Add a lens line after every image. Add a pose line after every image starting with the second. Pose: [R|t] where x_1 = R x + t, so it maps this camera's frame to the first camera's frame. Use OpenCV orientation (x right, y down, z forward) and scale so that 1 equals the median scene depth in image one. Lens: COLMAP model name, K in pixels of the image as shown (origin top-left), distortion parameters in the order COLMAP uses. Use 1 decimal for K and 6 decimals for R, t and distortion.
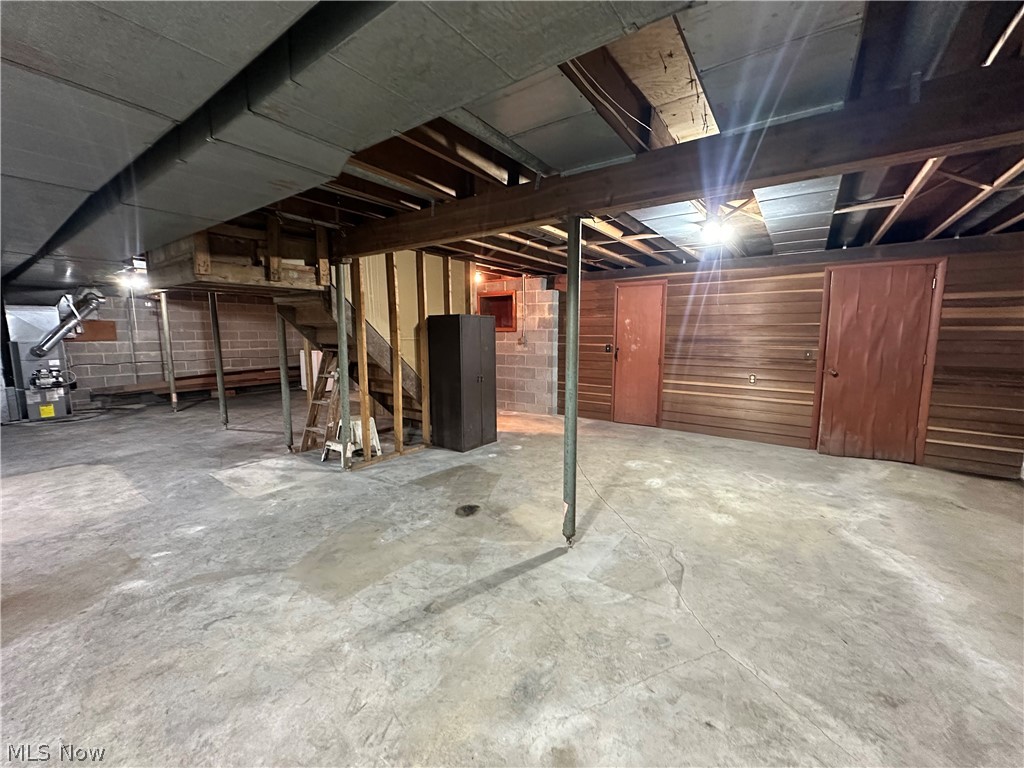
lens RADIAL K [[408.0, 0, 512.0], [0, 408.0, 384.0], [0, 0, 1]] dist [-0.001230, 0.000116]
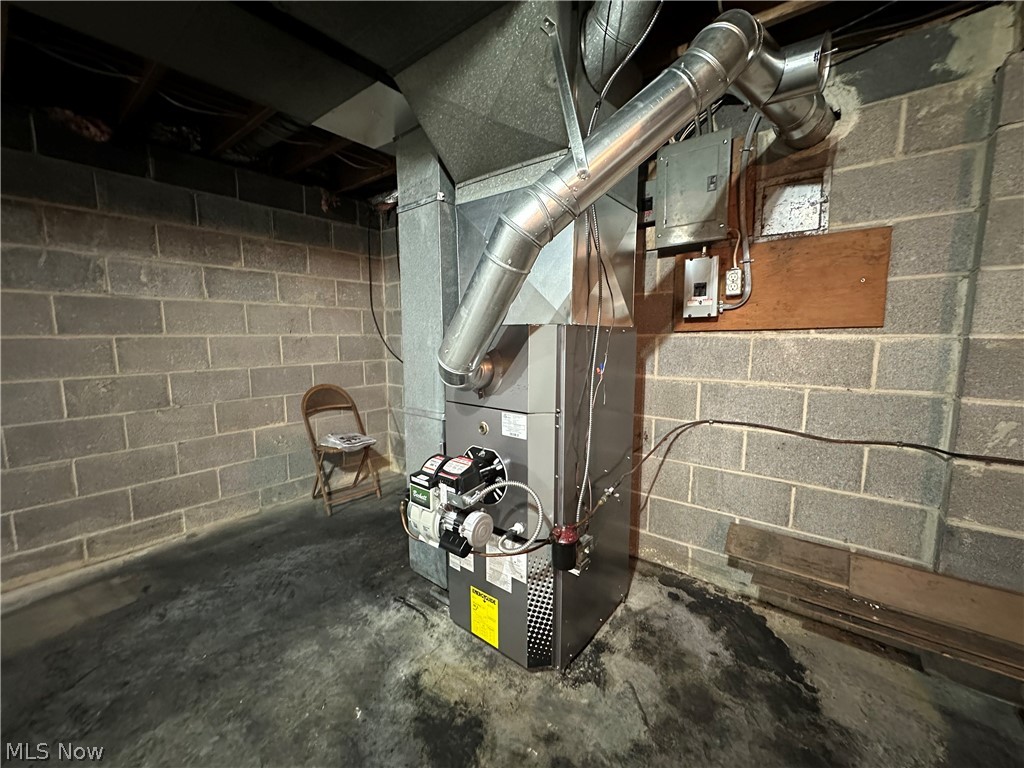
lens RADIAL K [[408.0, 0, 512.0], [0, 408.0, 384.0], [0, 0, 1]] dist [-0.001230, 0.000116]
pose [[-0.051182, 0.116776, -0.991839, -0.739448], [-0.124621, 0.984631, 0.122358, -0.079675], [0.990883, 0.129866, -0.035843, 0.809027]]
